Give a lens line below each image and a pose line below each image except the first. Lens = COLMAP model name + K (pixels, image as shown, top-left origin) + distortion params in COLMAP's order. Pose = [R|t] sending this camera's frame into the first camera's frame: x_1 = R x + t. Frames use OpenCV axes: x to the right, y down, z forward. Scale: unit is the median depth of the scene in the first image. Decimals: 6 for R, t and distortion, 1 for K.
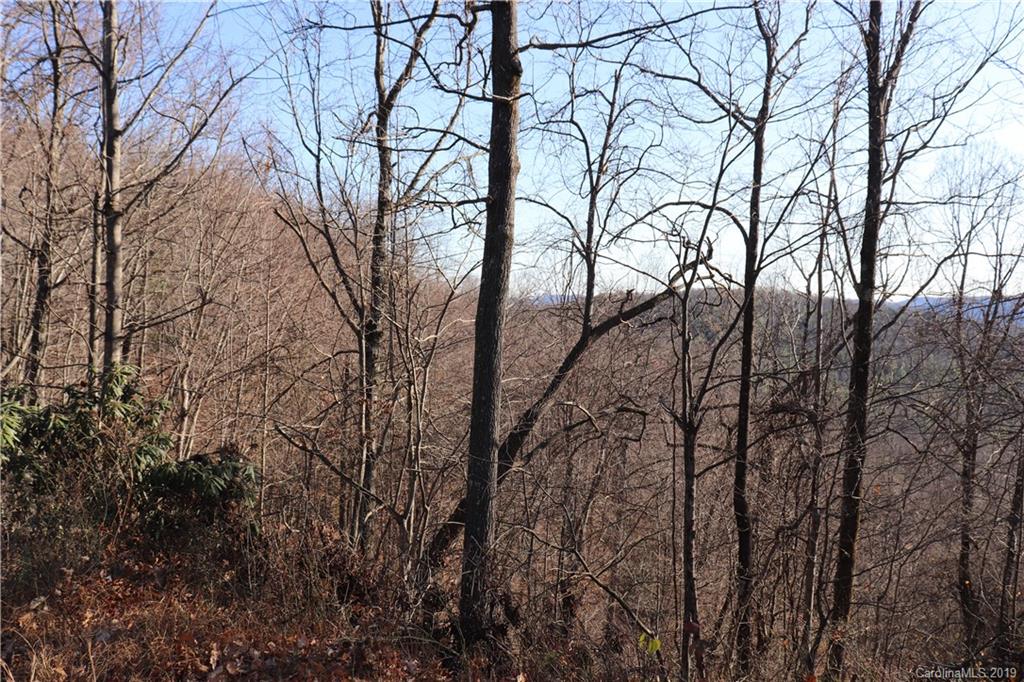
lens RADIAL K [[916.8, 0, 513.4], [0, 916.8, 352.5], [0, 0, 1]] dist [-0.156717, 0.183061]
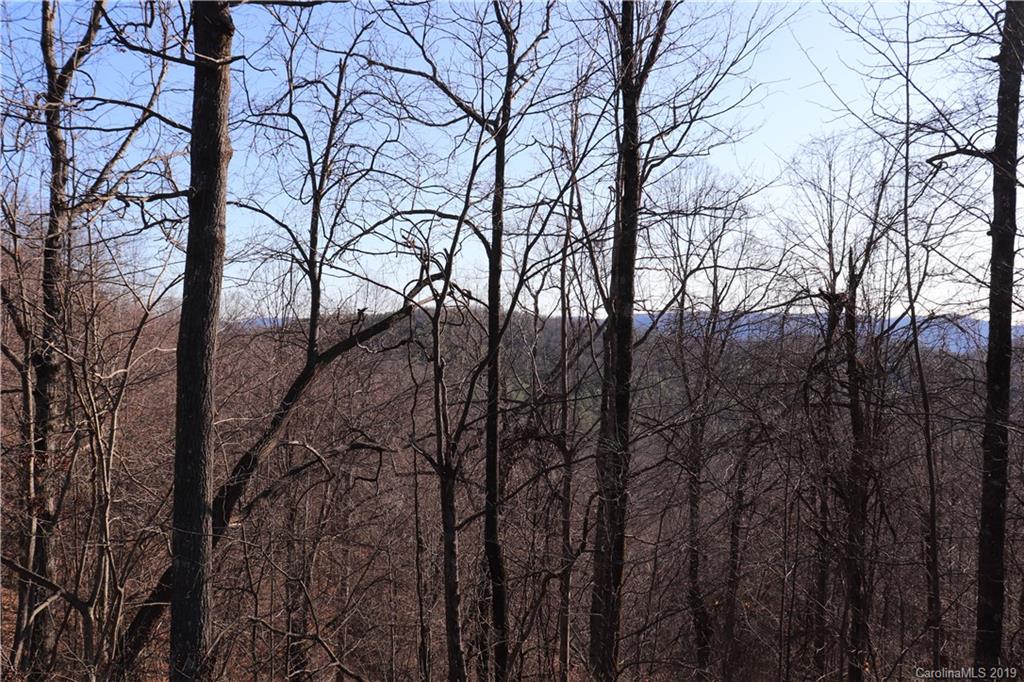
lens RADIAL K [[939.1, 0, 515.7], [0, 939.1, 355.0], [0, 0, 1]] dist [-0.144172, 0.171766]
pose [[0.952807, -0.024935, 0.302552, -0.002890], [0.031401, 0.999370, -0.016526, -0.005281], [-0.301949, 0.025246, 0.952990, 0.102721]]
